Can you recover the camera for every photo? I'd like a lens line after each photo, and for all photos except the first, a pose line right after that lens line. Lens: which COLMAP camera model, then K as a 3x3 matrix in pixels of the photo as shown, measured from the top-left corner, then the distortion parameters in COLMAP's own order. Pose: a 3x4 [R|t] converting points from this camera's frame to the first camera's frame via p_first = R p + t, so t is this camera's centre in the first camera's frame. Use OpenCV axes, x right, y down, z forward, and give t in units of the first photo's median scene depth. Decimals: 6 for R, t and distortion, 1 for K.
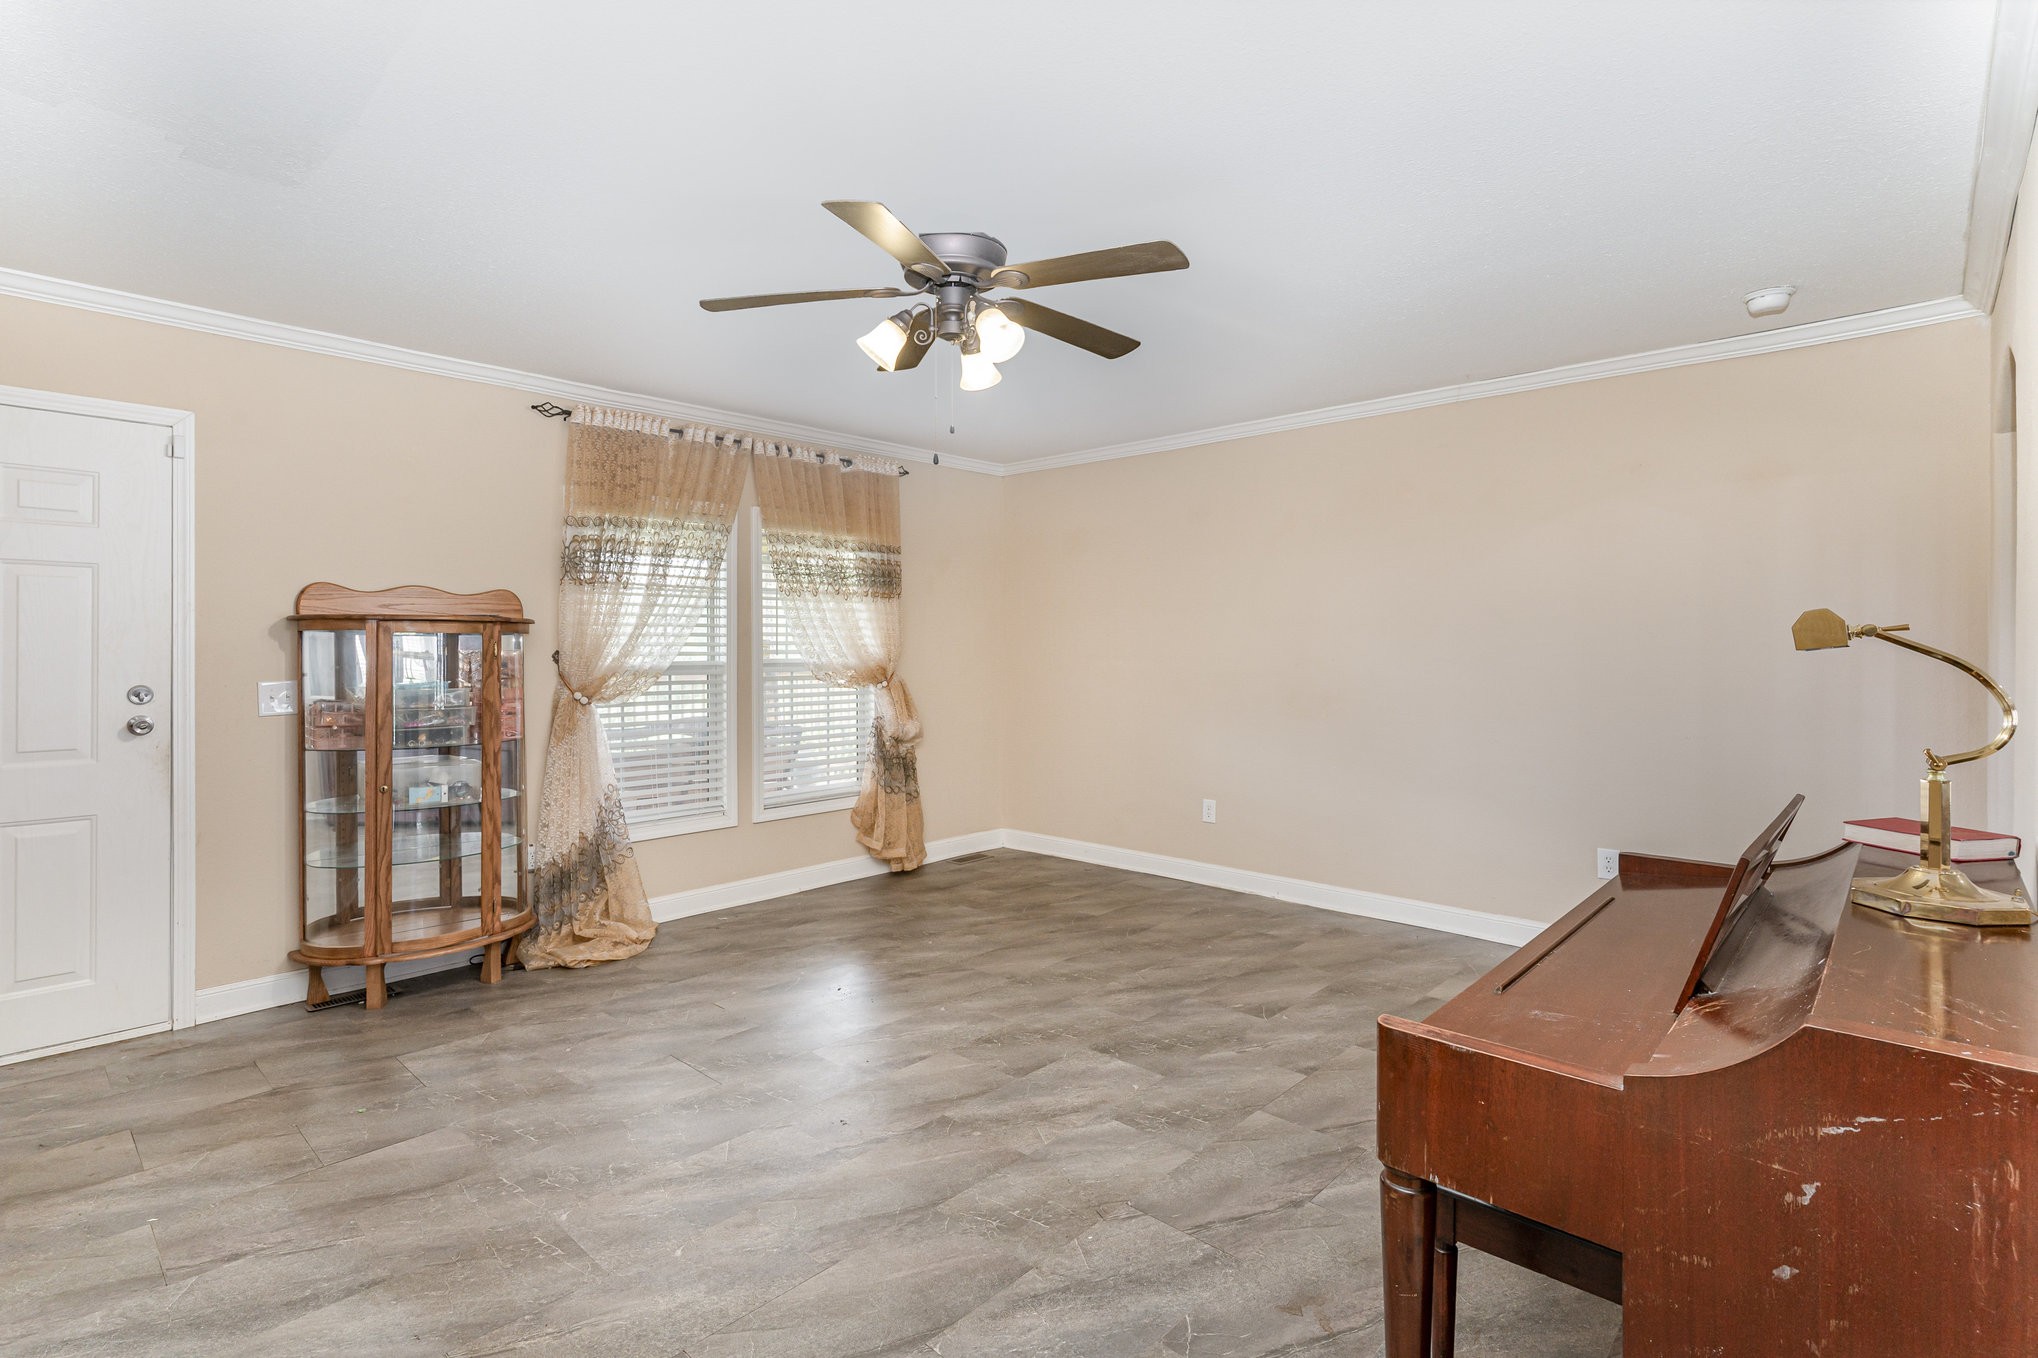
lens RADIAL K [[972.1, 0, 1013.9], [0, 972.1, 644.8], [0, 0, 1]] dist [0.000973, 0.000002]
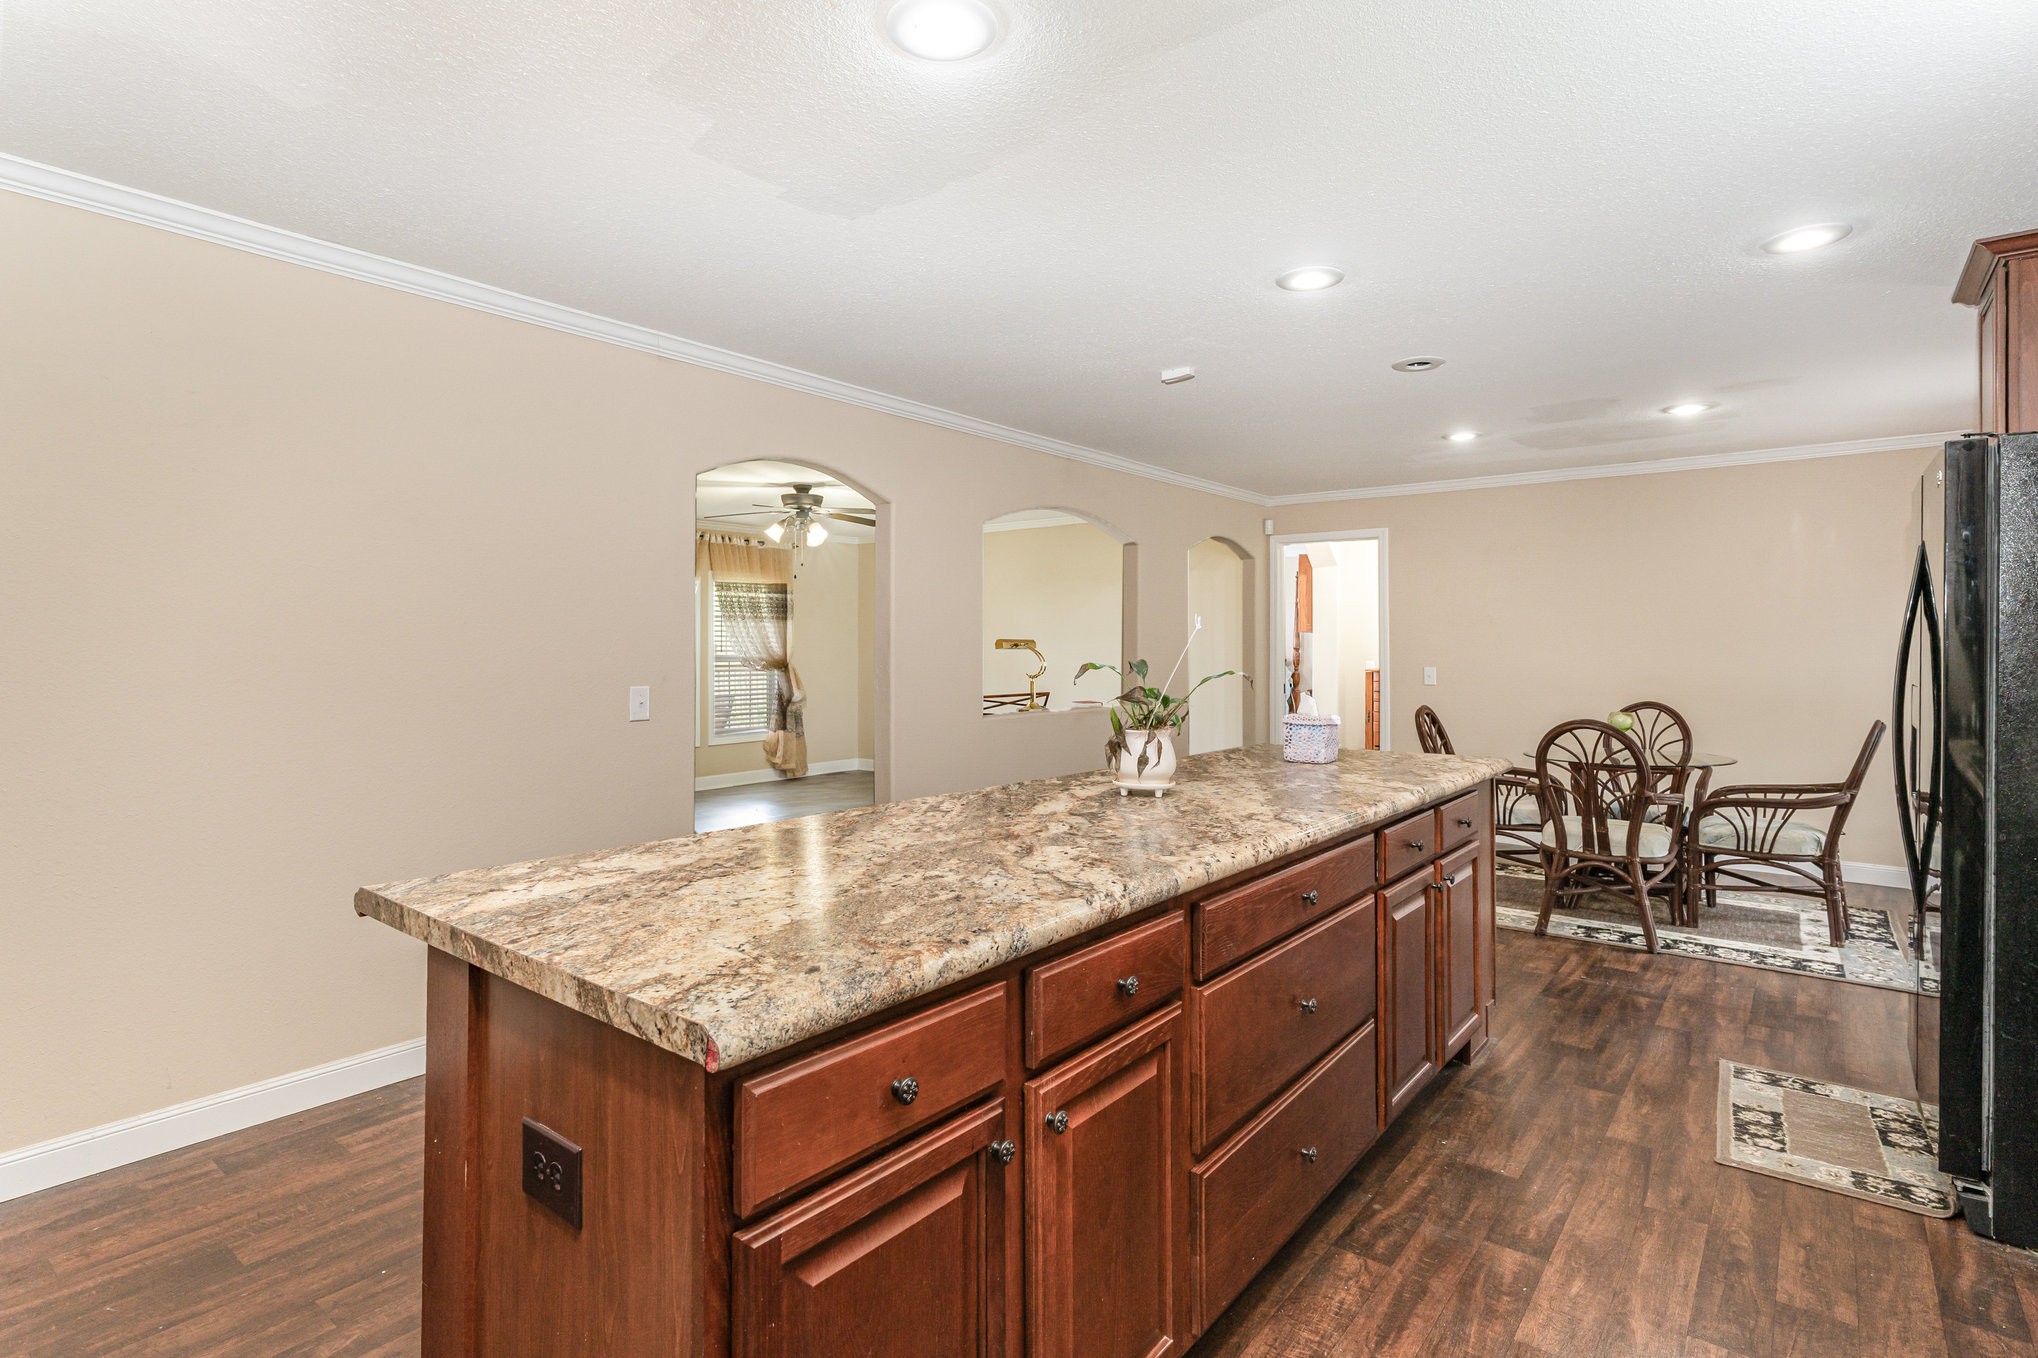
lens RADIAL K [[983.3, 0, 1025.4], [0, 983.3, 632.4], [0, 0, 1]] dist [0.001739, 0.000373]
pose [[0.996058, 0.004294, 0.088596, 0.203327], [-0.003001, 0.999887, -0.014725, -0.001340], [-0.088649, 0.014401, 0.995959, -1.131096]]
